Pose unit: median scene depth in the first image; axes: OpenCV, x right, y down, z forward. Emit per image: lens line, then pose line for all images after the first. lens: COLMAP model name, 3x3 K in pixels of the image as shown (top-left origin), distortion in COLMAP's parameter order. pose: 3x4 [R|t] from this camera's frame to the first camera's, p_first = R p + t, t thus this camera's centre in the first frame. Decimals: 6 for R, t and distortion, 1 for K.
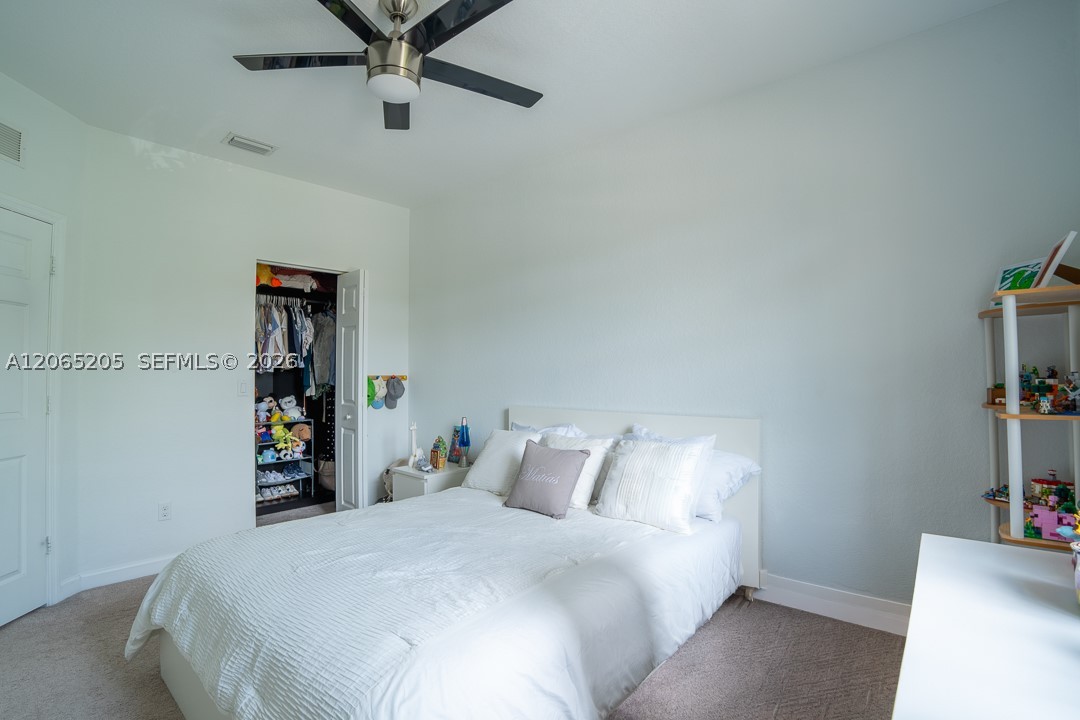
lens RADIAL K [[506.1, 0, 537.0], [0, 506.1, 362.8], [0, 0, 1]] dist [-0.093443, 0.023580]
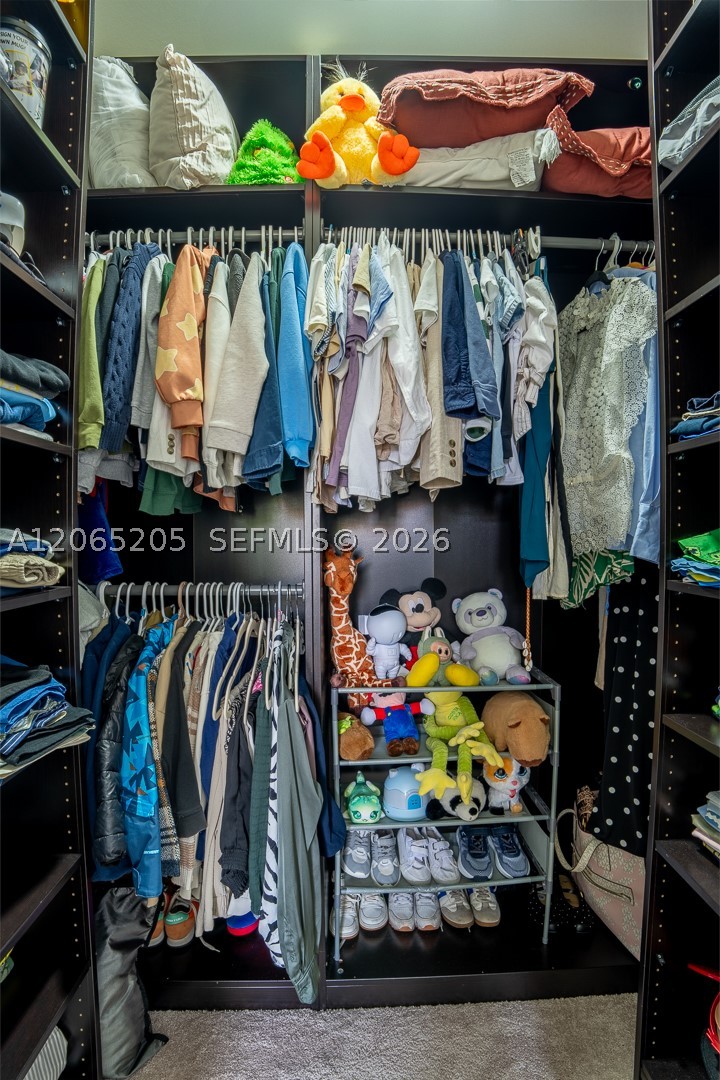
lens RADIAL K [[506.1, 0, 357.0], [0, 506.1, 541.2], [0, 0, 1]] dist [-0.093443, 0.023580]
pose [[0.665474, 0.004399, -0.746408, -0.331543], [0.008119, 0.999881, 0.013132, 0.032785], [0.746377, -0.014799, 0.665359, 0.757329]]
